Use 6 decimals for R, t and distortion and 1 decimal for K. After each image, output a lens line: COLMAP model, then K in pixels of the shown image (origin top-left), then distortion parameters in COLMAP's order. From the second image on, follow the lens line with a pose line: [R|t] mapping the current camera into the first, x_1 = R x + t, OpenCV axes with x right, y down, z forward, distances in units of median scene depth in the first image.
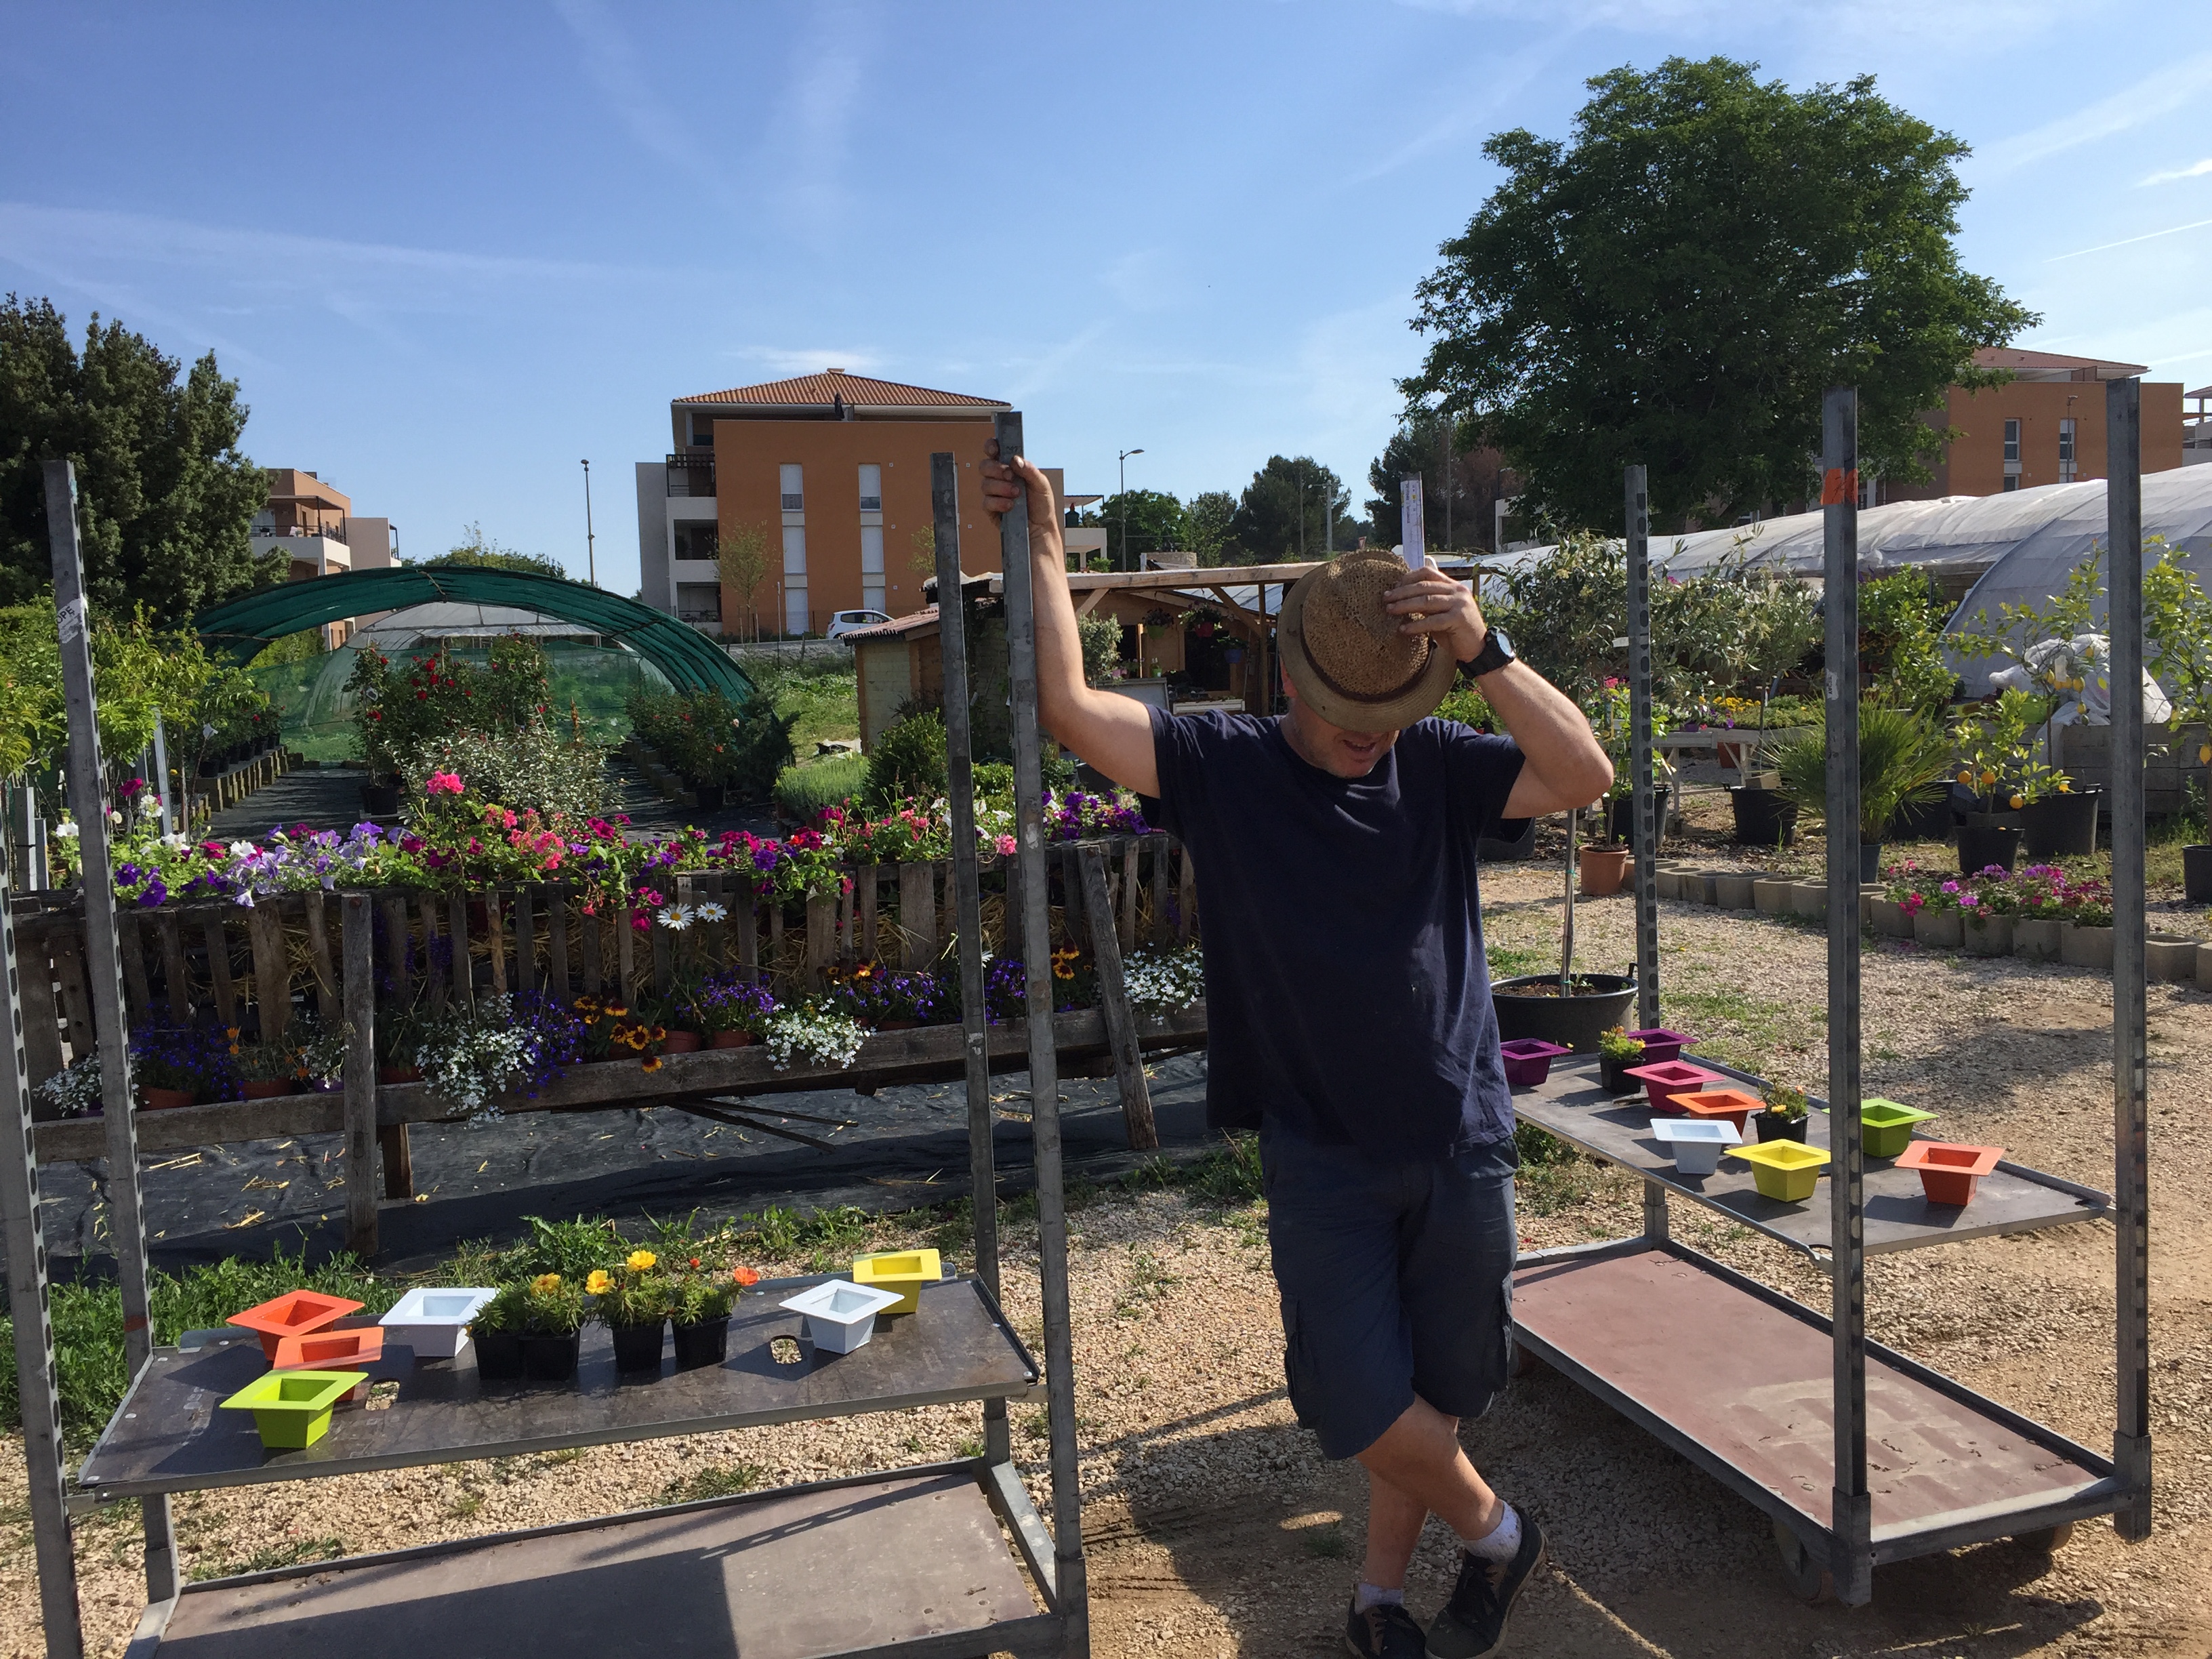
lens RADIAL K [[1915.3, 0, 1089.6], [0, 1915.3, 843.1], [0, 0, 1]] dist [0.093153, -0.129451]
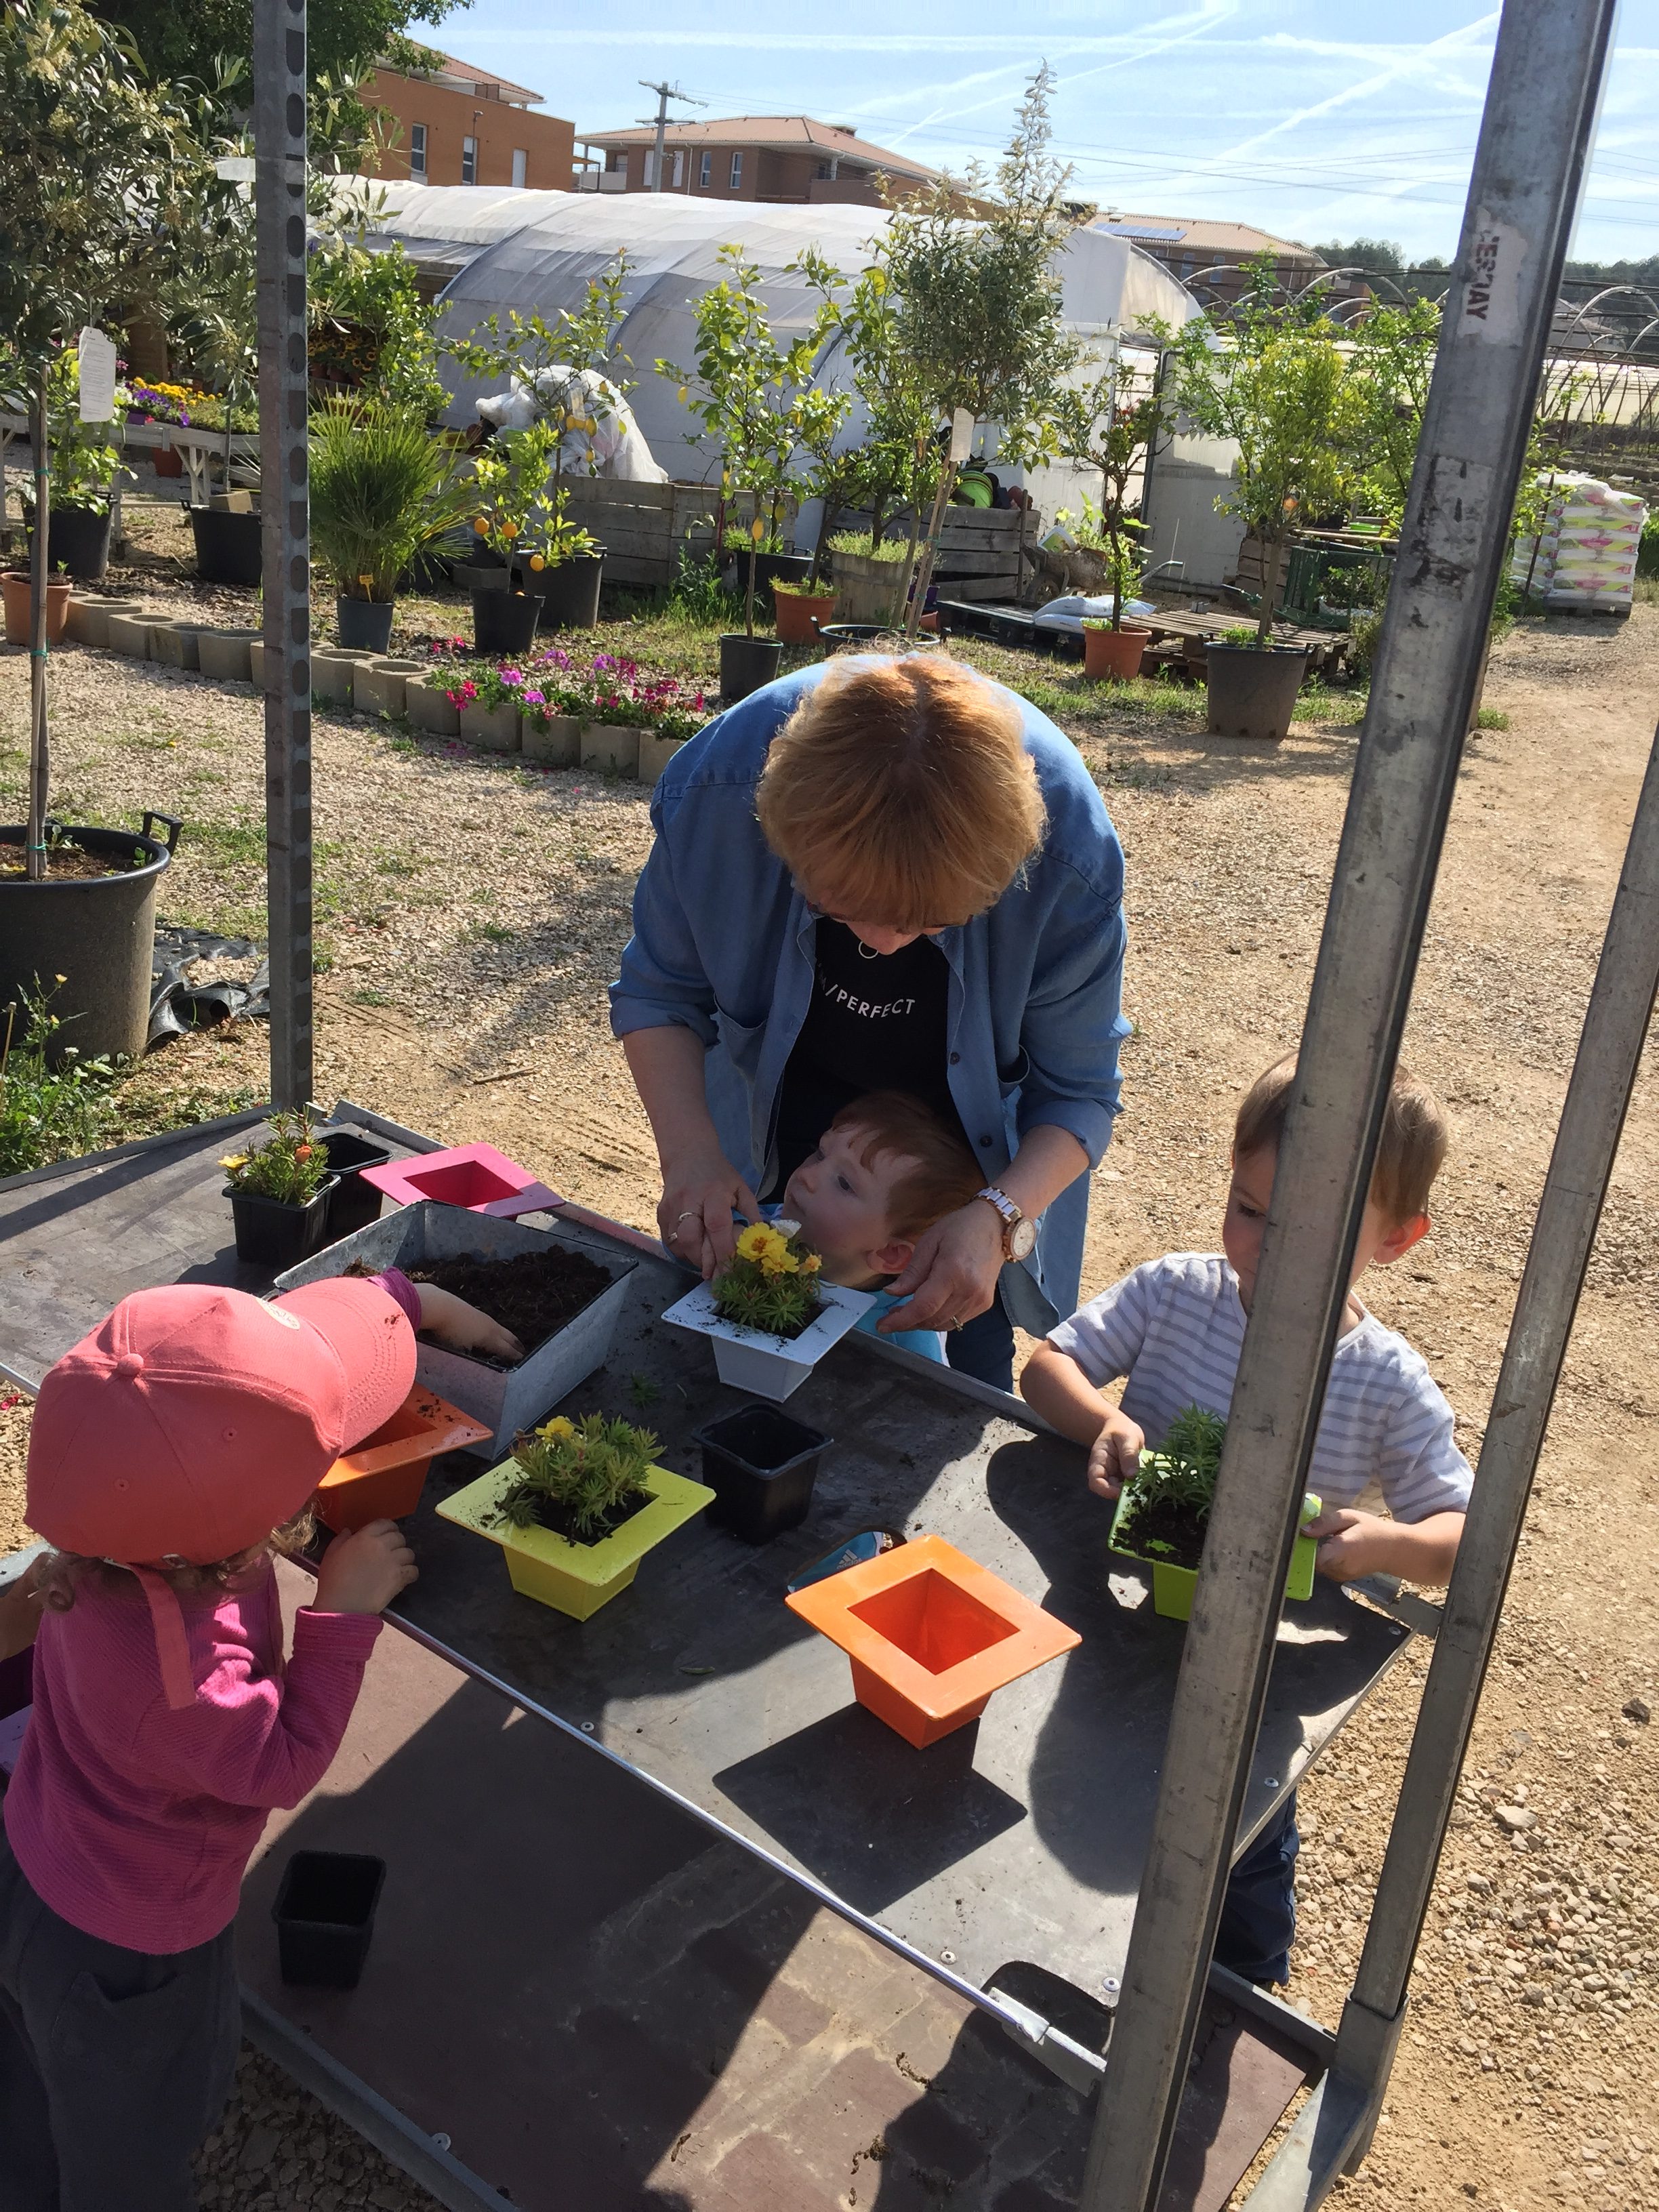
lens RADIAL K [[1915.3, 0, 836.1], [0, 1915.3, 1108.7], [0, 0, 1]] dist [0.093153, -0.129451]
pose [[0.787273, -0.089665, 0.610051, 0.063271], [-0.080615, 0.965911, 0.246002, -0.013818], [-0.611313, -0.242850, 0.753207, 0.346679]]
